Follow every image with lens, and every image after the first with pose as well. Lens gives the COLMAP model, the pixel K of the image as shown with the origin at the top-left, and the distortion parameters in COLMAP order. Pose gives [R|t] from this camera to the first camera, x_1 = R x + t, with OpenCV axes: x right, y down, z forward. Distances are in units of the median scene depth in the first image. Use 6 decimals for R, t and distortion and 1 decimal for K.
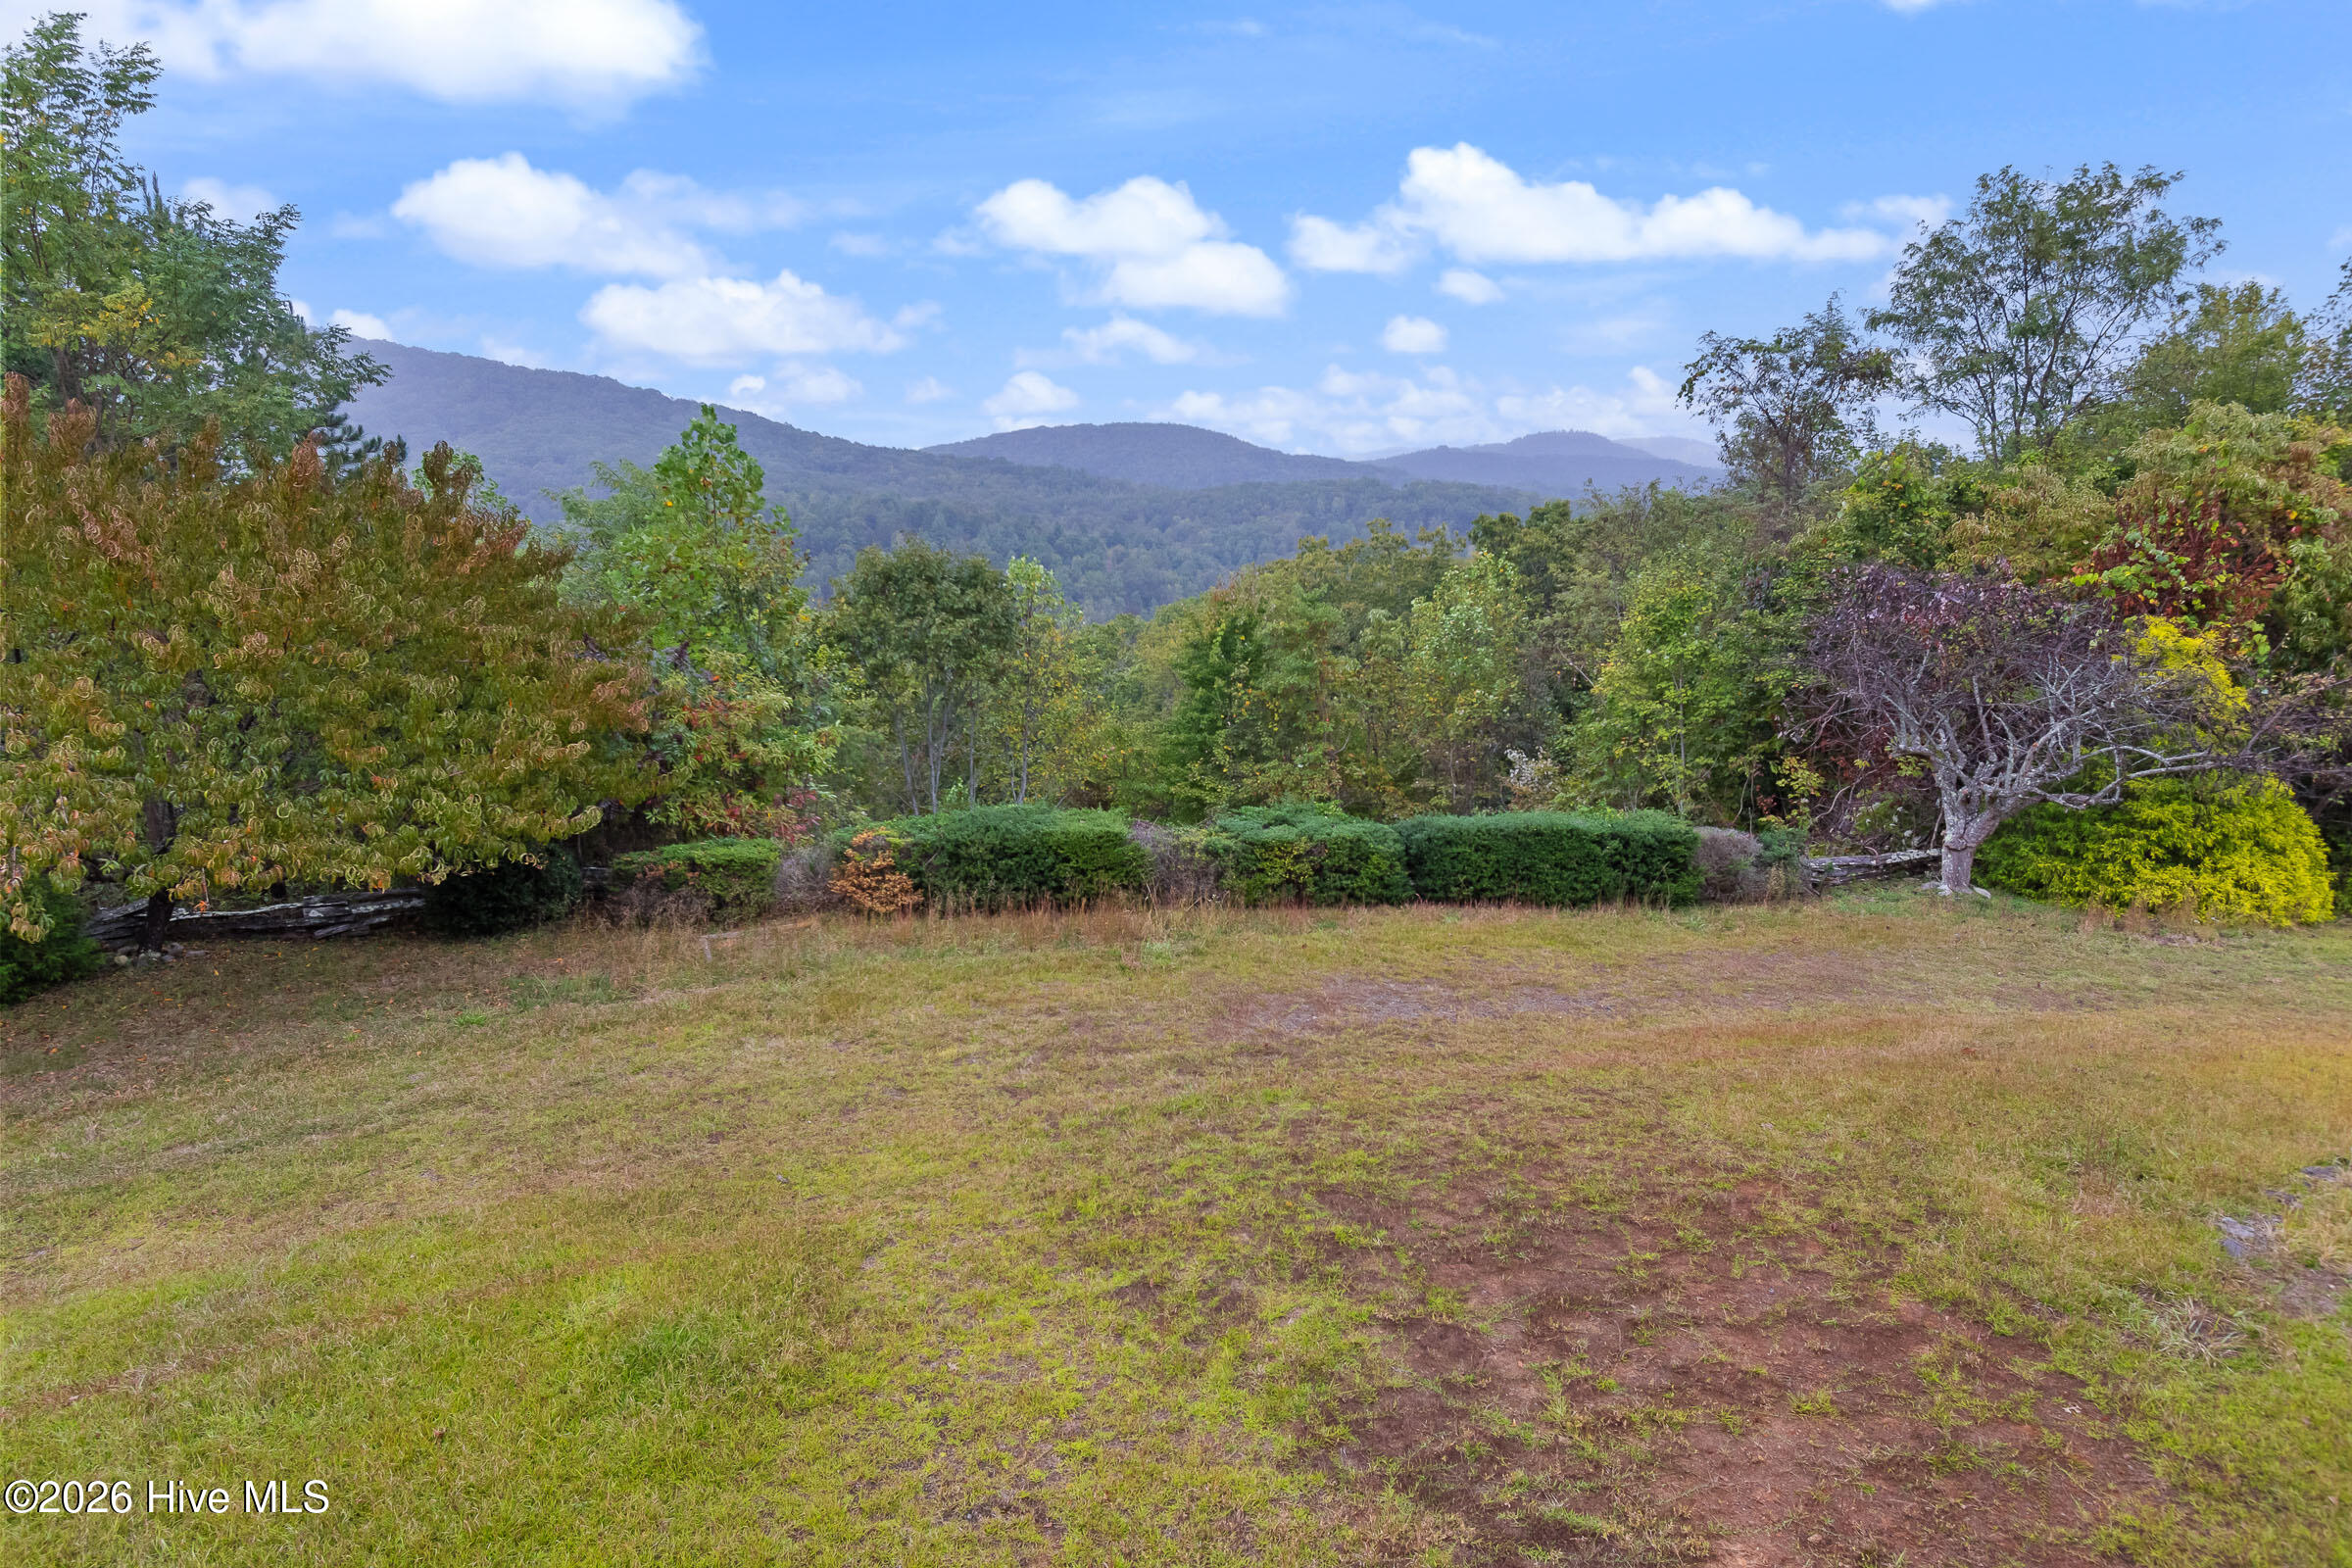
lens RADIAL K [[1483.1, 0, 1166.9], [0, 1483.1, 775.8], [0, 0, 1]] dist [0.009075, -0.001193]
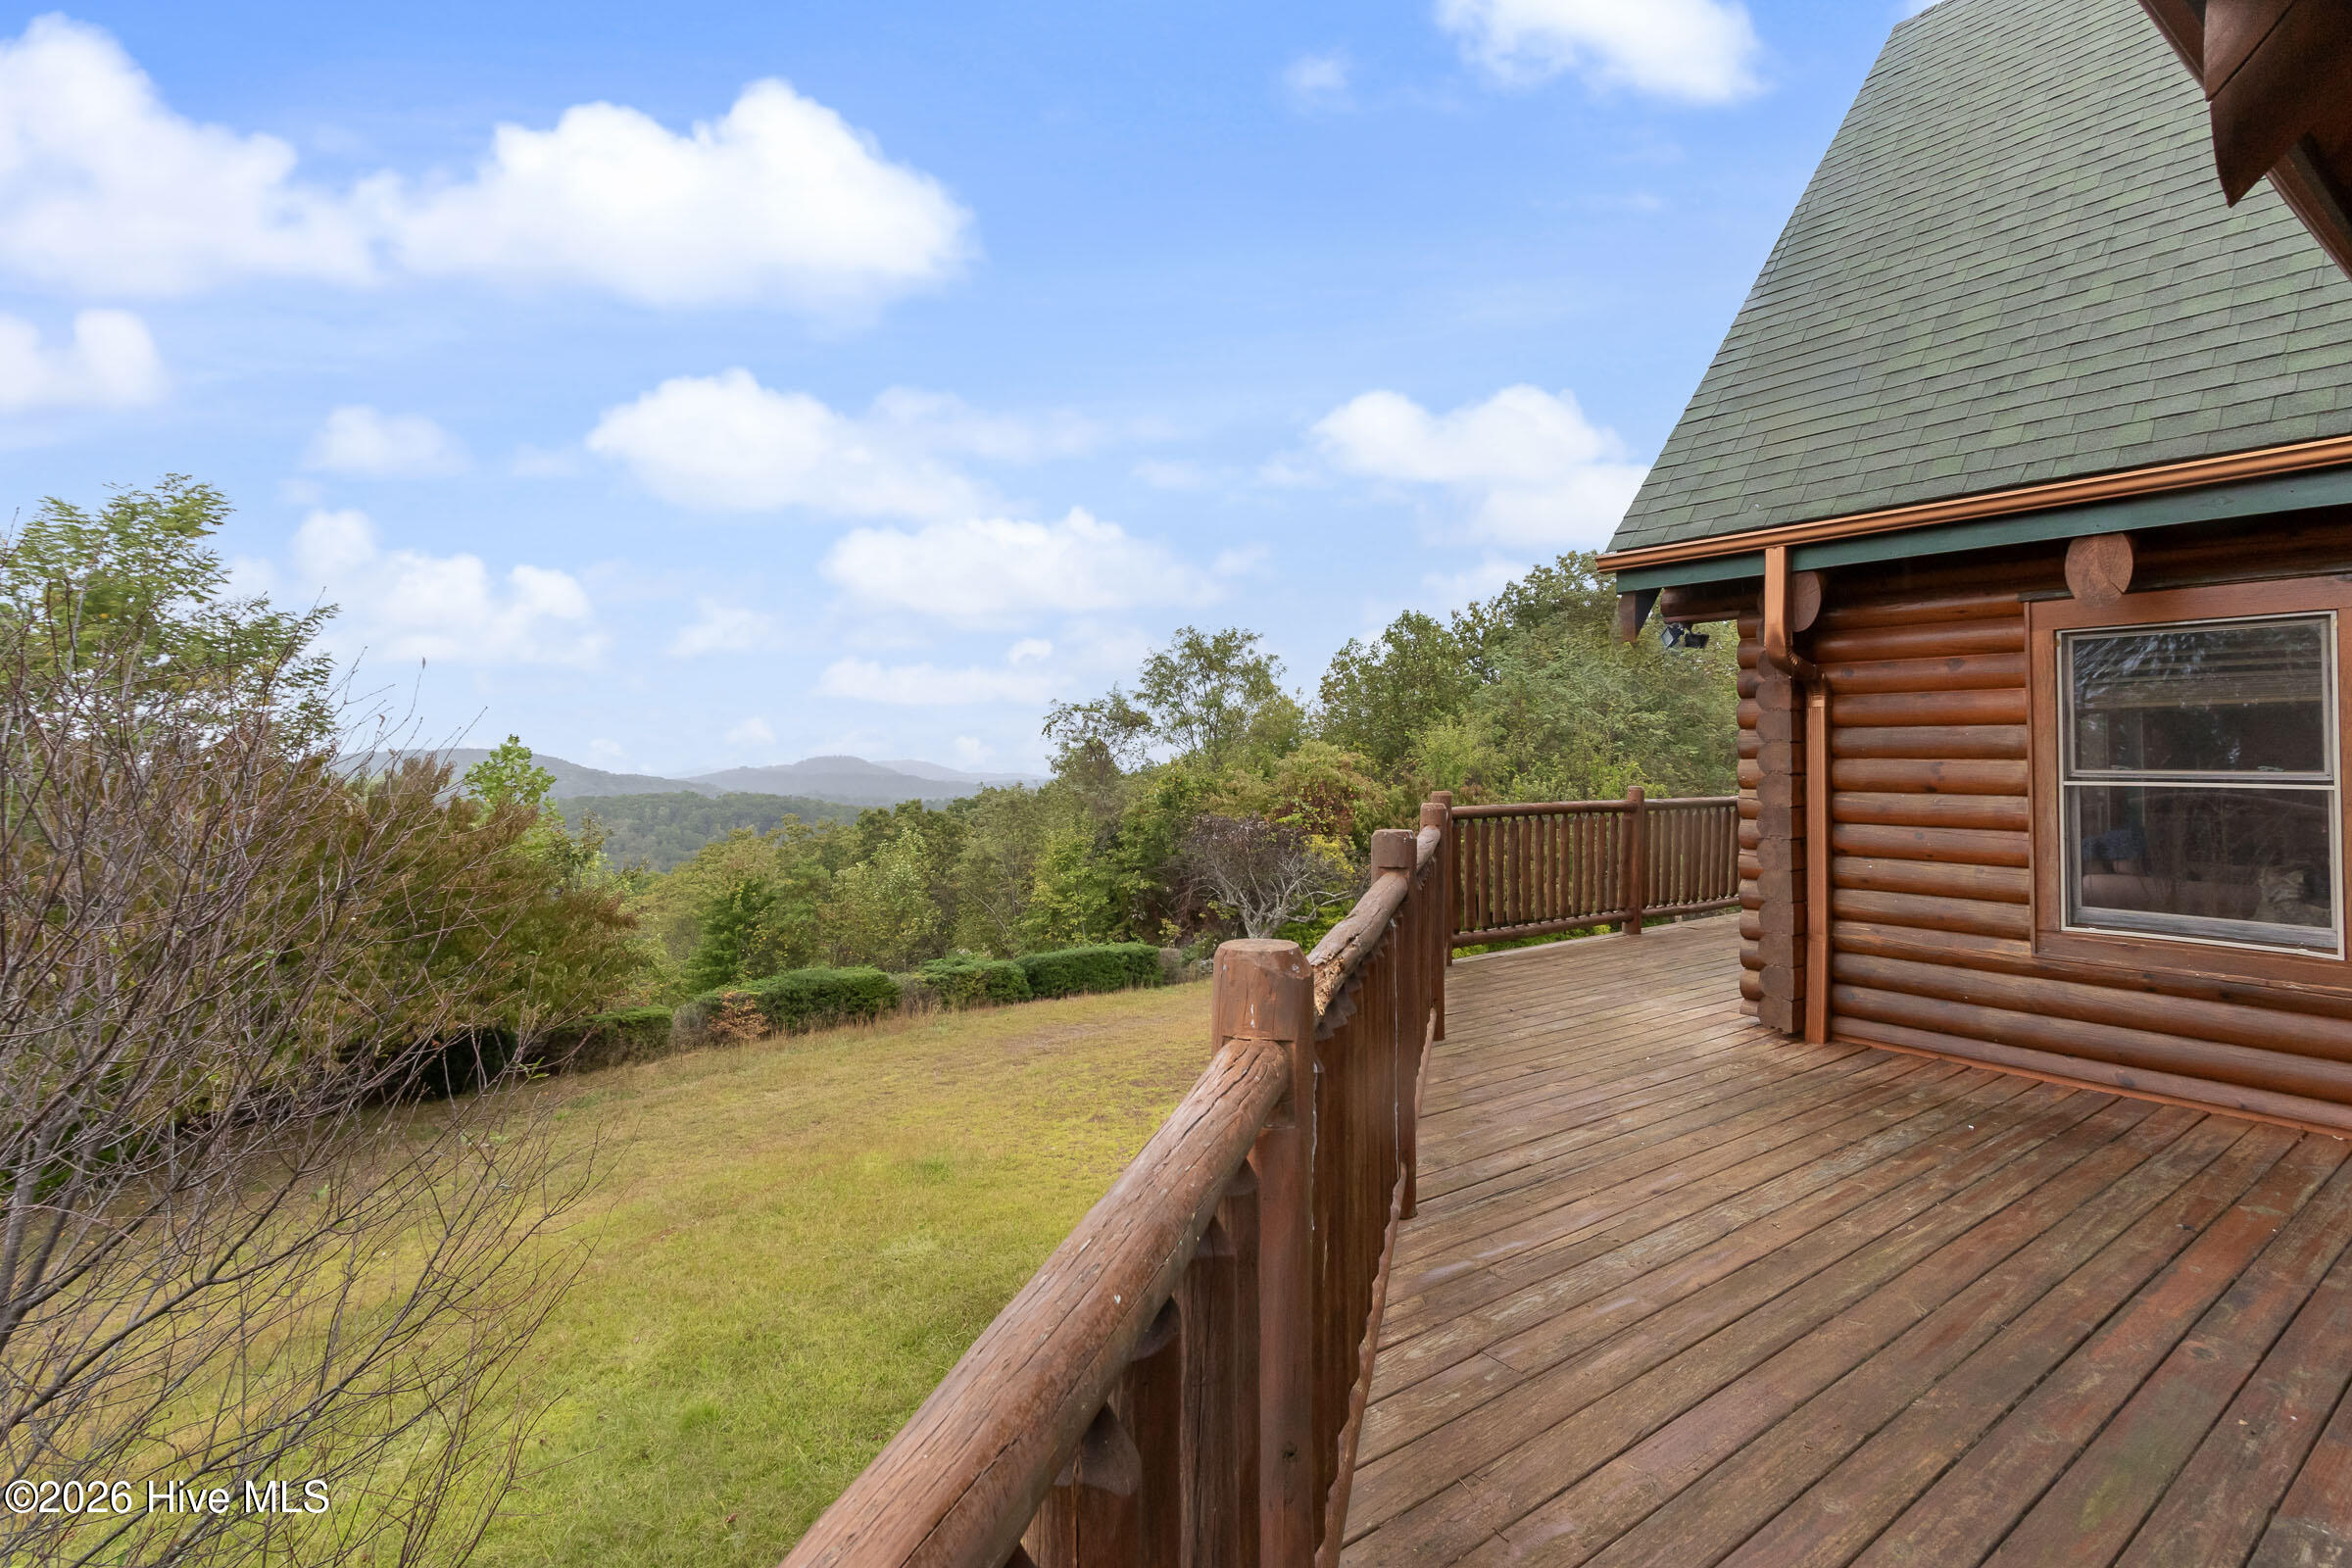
lens RADIAL K [[1112.6, 0, 1178.3], [0, 1112.6, 728.3], [0, 0, 1]] dist [0.008322, -0.003124]
pose [[0.844456, 0.013528, 0.535453, -0.372024], [0.121059, 0.968993, -0.215402, 0.067623], [-0.521764, 0.246719, 0.816634, -0.267368]]
